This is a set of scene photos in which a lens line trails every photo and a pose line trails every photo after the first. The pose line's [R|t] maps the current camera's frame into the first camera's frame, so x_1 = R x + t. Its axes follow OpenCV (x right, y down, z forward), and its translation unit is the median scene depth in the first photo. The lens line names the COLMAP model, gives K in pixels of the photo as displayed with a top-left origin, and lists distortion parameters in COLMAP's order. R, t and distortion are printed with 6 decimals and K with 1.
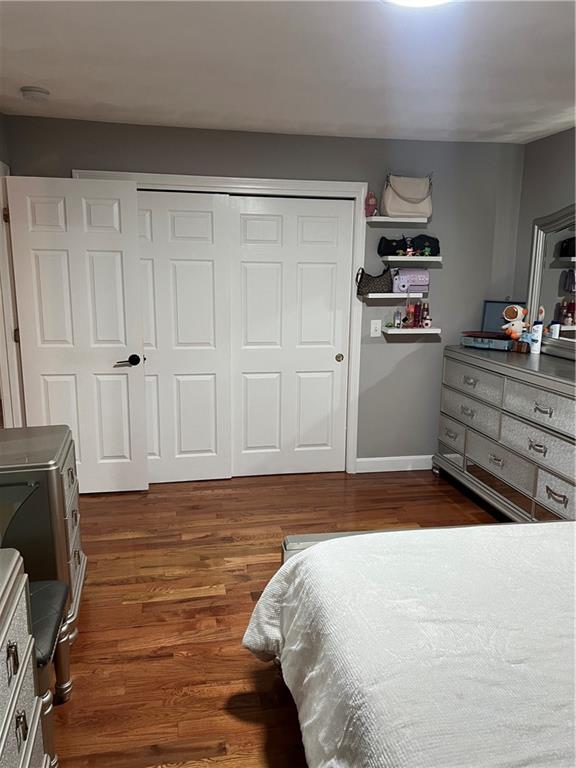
lens RADIAL K [[580.4, 0, 285.3], [0, 580.4, 383.8], [0, 0, 1]] dist [0.008083, 0.003341]
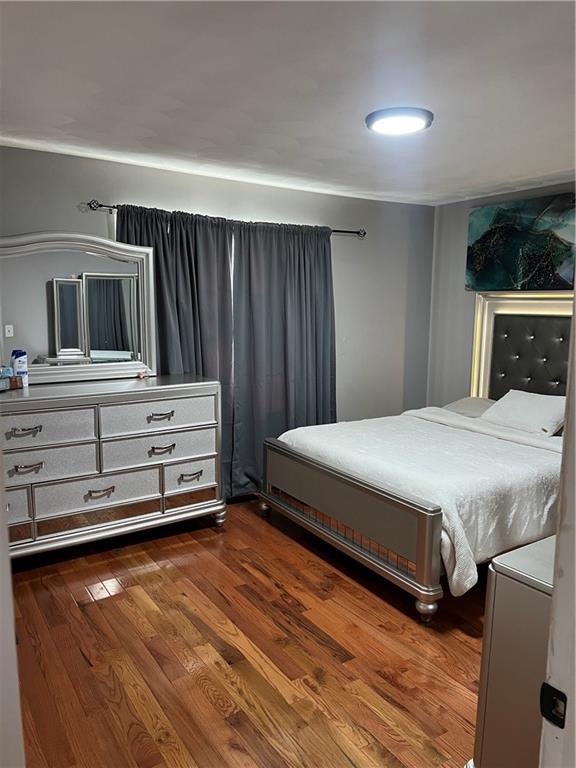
lens RADIAL K [[580.4, 0, 285.8], [0, 580.4, 383.4], [0, 0, 1]] dist [0.008083, 0.003341]
pose [[-0.371596, -0.153028, 0.915696, -0.696189], [0.183274, 0.954821, 0.233941, -0.241590], [-0.910125, 0.254755, -0.326761, 1.139442]]
